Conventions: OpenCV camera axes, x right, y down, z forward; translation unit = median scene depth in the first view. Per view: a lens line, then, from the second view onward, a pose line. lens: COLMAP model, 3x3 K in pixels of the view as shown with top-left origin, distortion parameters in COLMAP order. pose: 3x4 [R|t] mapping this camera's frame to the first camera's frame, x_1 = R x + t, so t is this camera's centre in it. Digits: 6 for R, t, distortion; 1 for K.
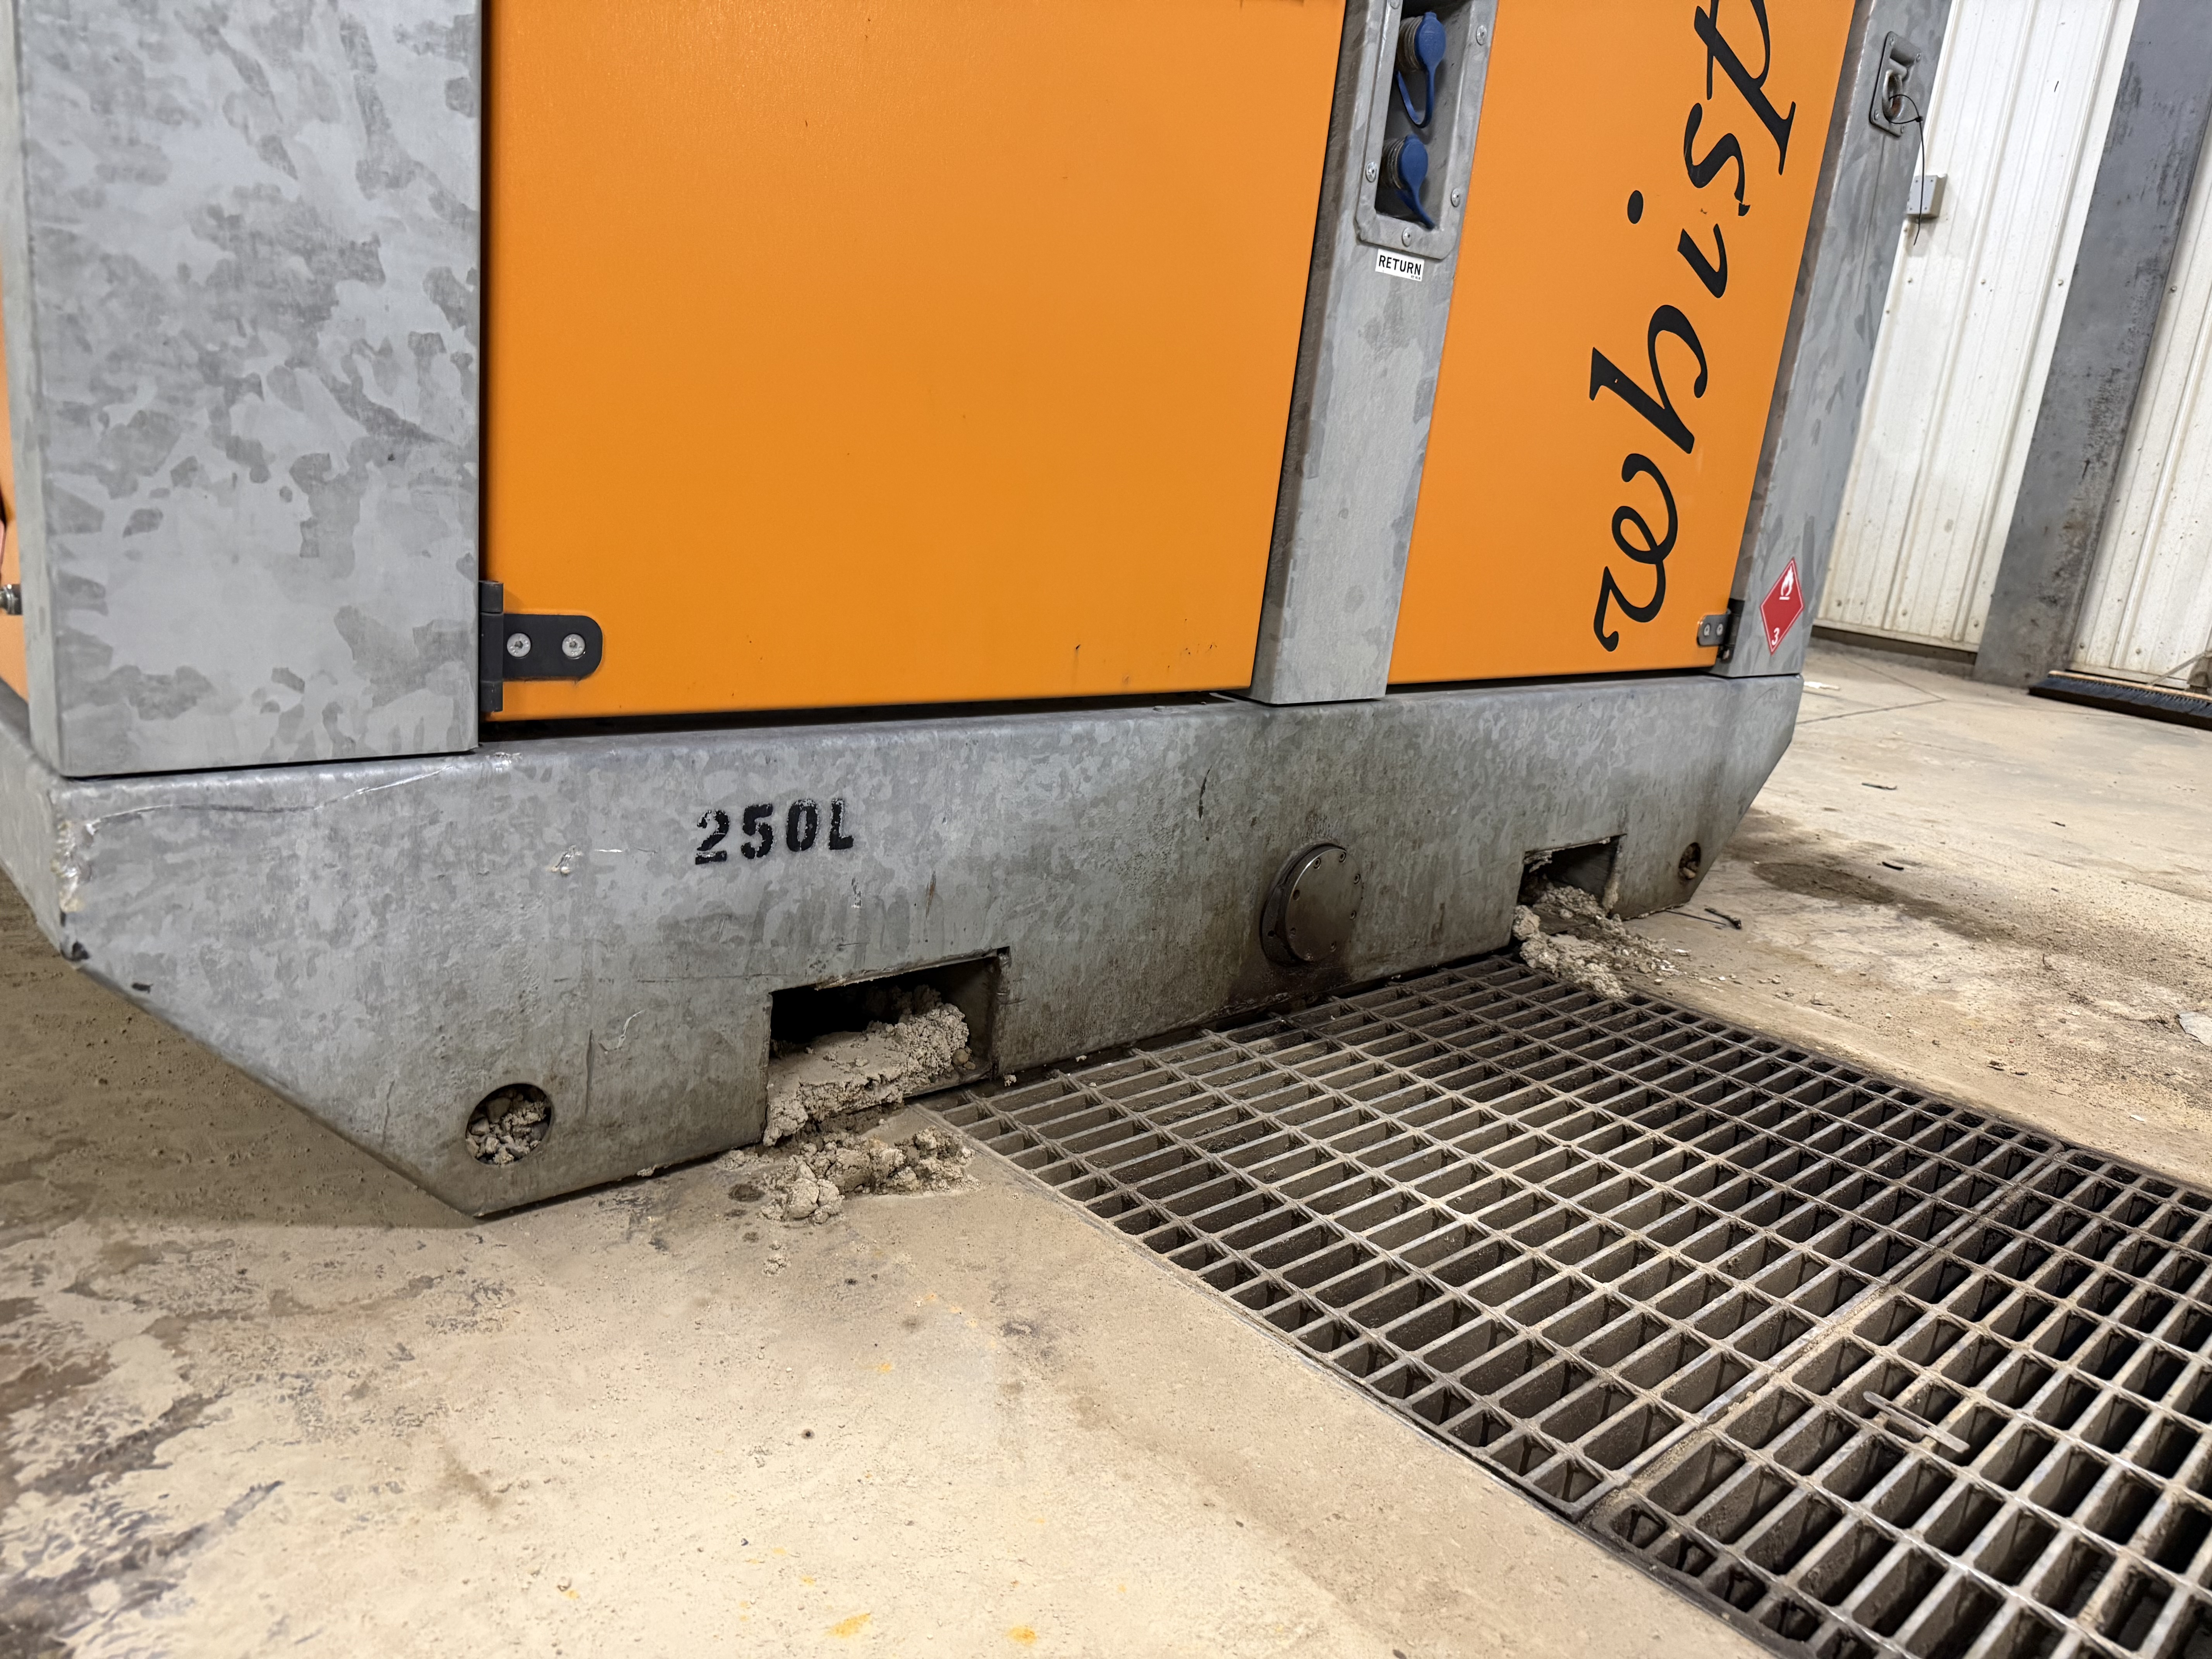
lens RADIAL K [[1572.7, 0, 1116.5], [0, 1572.7, 836.4], [0, 0, 1]] dist [0.056810, -0.058511]
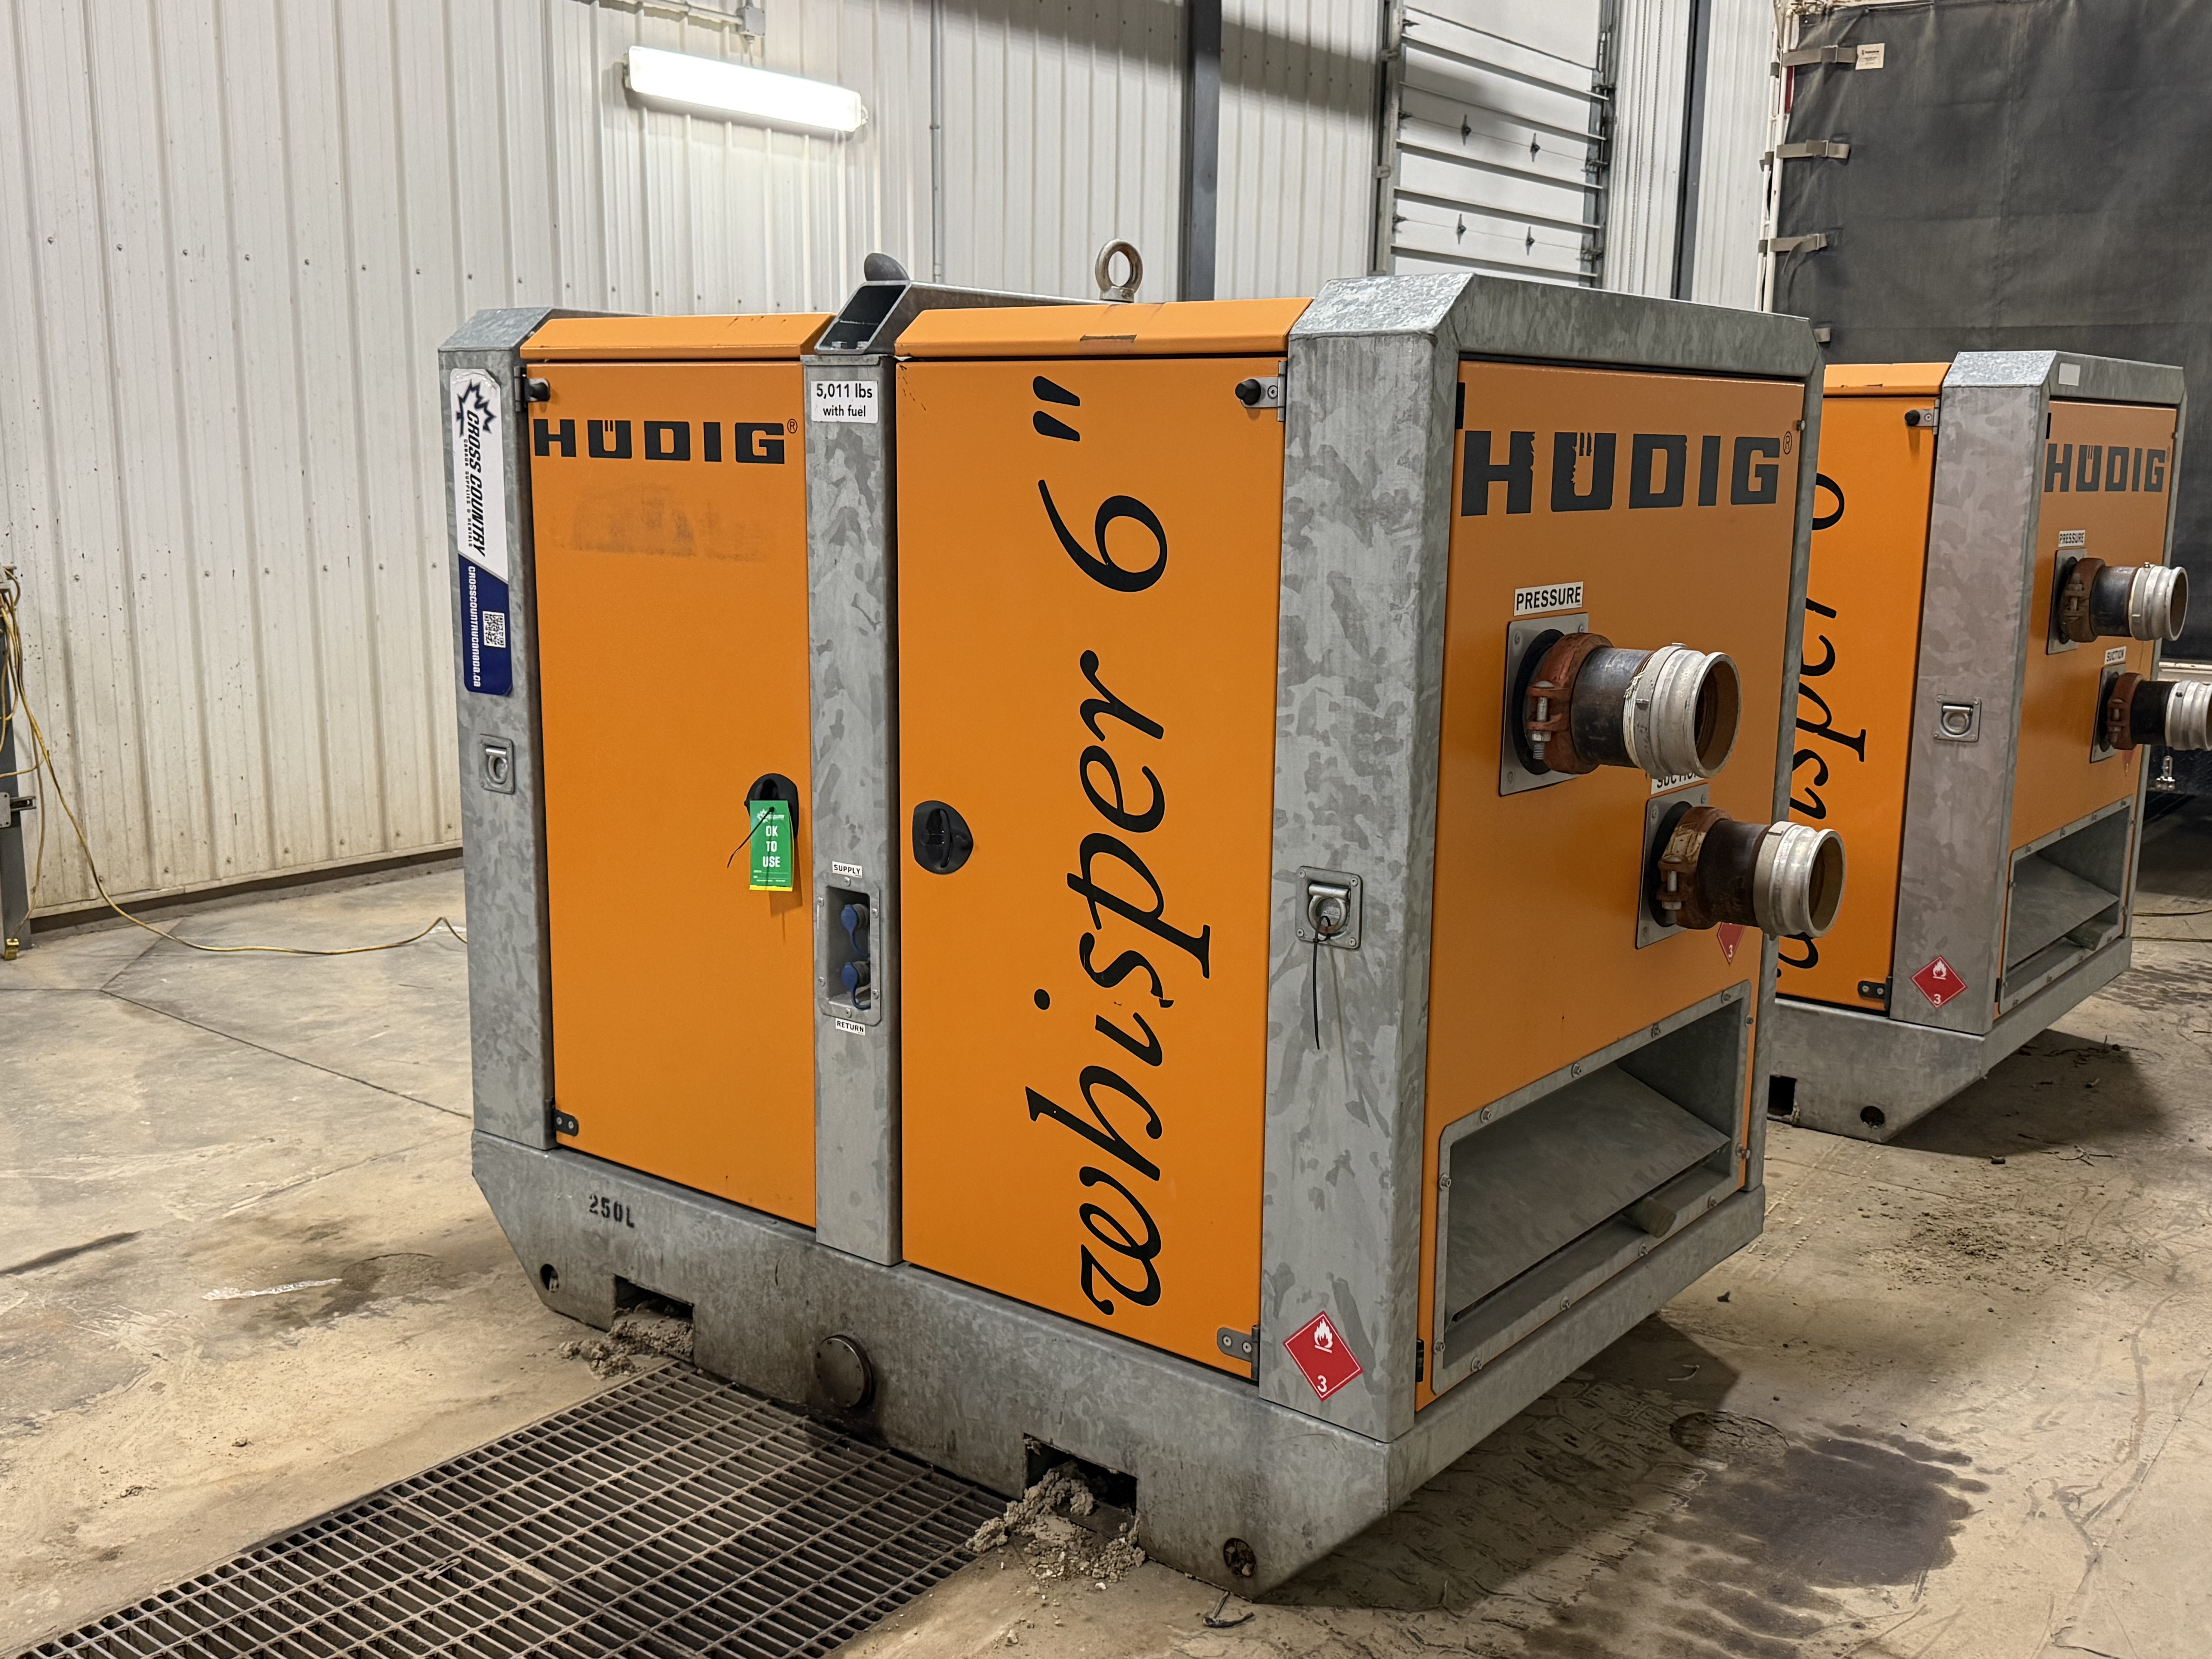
lens RADIAL K [[2135.1, 0, 1102.6], [0, 2135.1, 809.4], [0, 0, 1]] dist [0.063350, 0.000000]
pose [[0.153108, 0.065591, -0.986030, 2.609128], [-0.247634, 0.968505, 0.025973, -0.728489], [0.956679, 0.240198, 0.164529, 0.799769]]
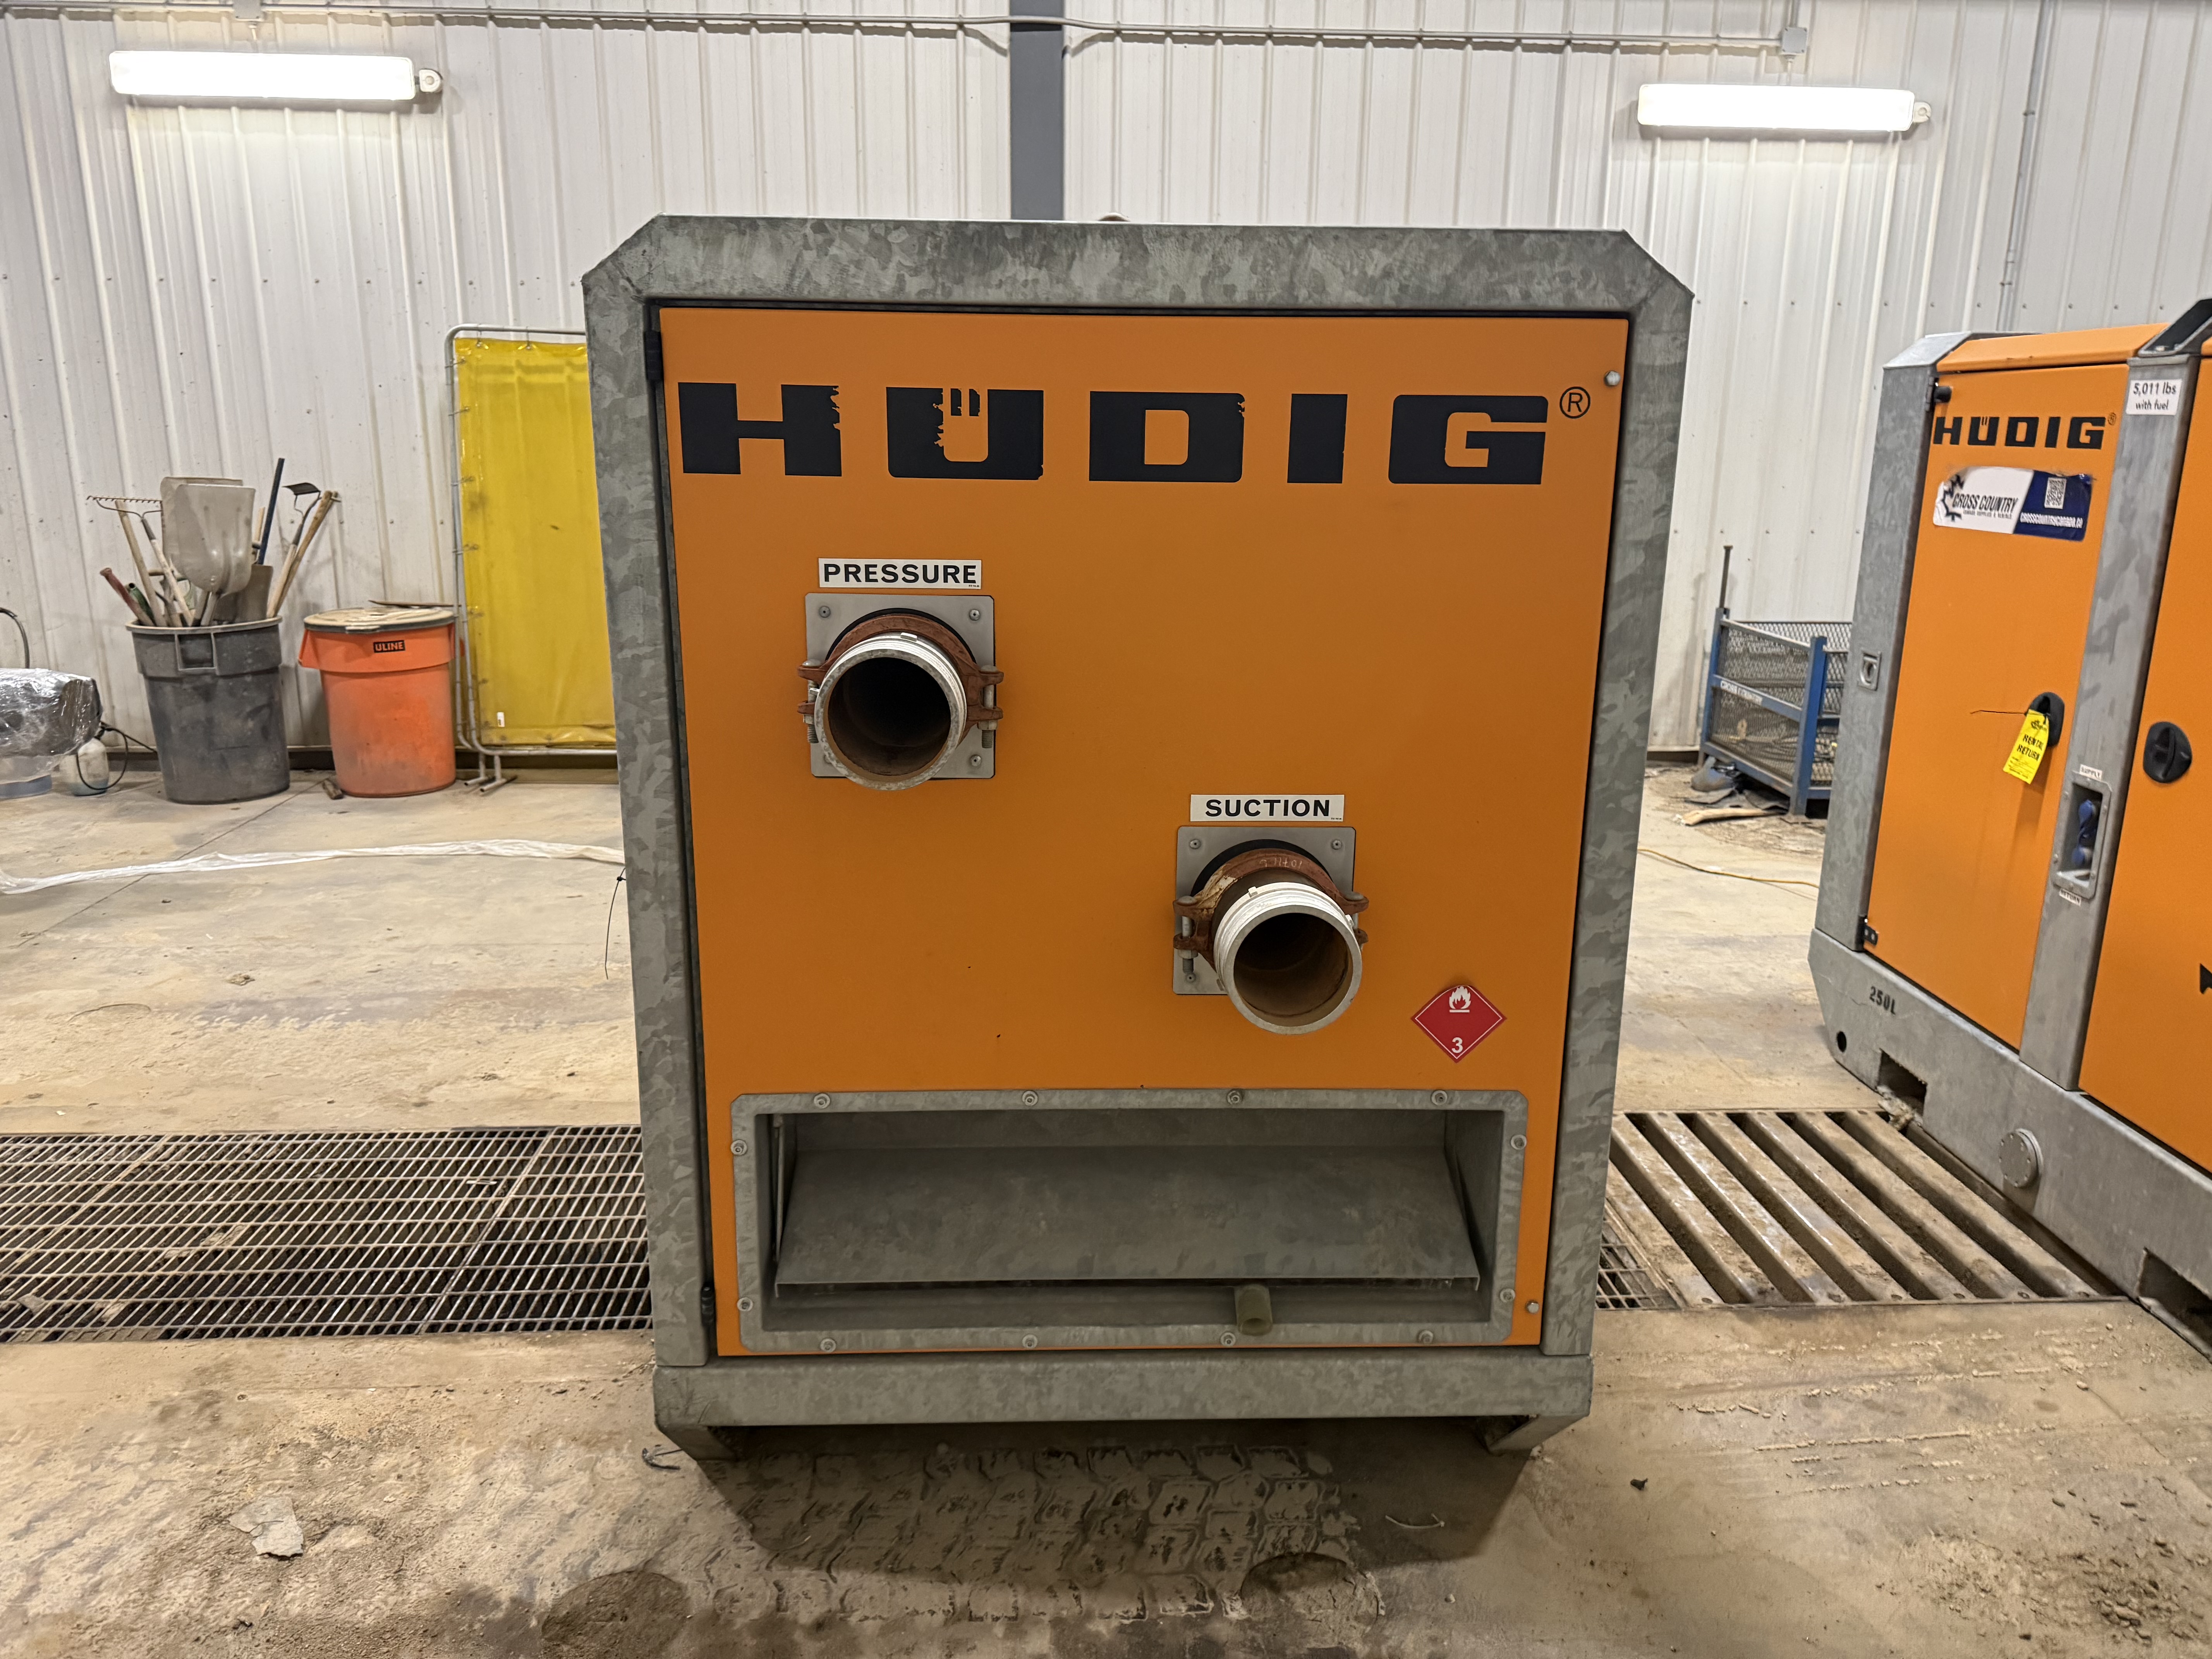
lens RADIAL K [[1572.7, 0, 1085.8], [0, 1572.7, 808.3], [0, 0, 1]] dist [0.056810, -0.058511]
pose [[-0.652661, 0.065873, -0.754781, 1.551069], [-0.268620, 0.911380, 0.311817, -1.278113], [0.708432, 0.406260, -0.577127, 2.539310]]
